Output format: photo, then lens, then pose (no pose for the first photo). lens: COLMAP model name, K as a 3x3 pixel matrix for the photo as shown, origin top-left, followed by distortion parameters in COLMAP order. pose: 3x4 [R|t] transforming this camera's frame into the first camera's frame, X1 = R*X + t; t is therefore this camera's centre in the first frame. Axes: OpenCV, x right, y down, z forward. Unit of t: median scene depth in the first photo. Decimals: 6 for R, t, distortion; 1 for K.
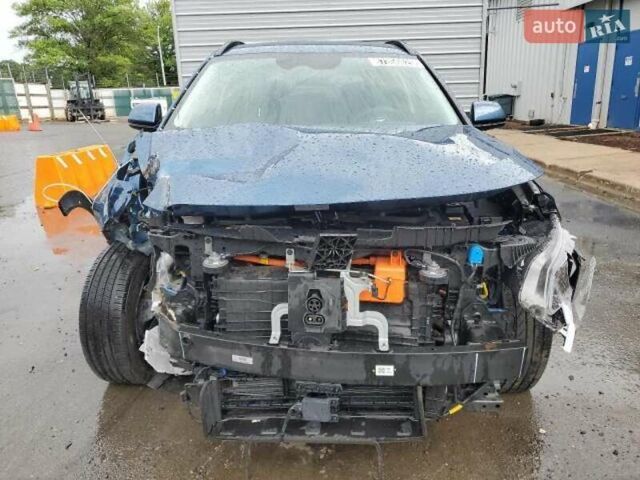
lens RADIAL K [[493.2, 0, 320.0], [0, 493.2, 240.0], [0, 0, 1]] dist [0.026559, 0.004749]
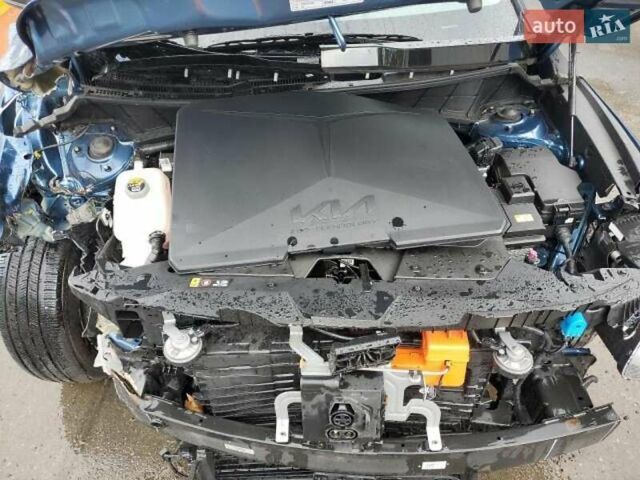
lens RADIAL K [[493.2, 0, 320.0], [0, 493.2, 240.0], [0, 0, 1]] dist [0.026559, 0.004749]
pose [[0.995311, -0.069397, 0.067382, -0.067565], [0.038217, 0.922069, 0.385133, -0.344553], [-0.088858, -0.380752, 0.920398, 0.446368]]
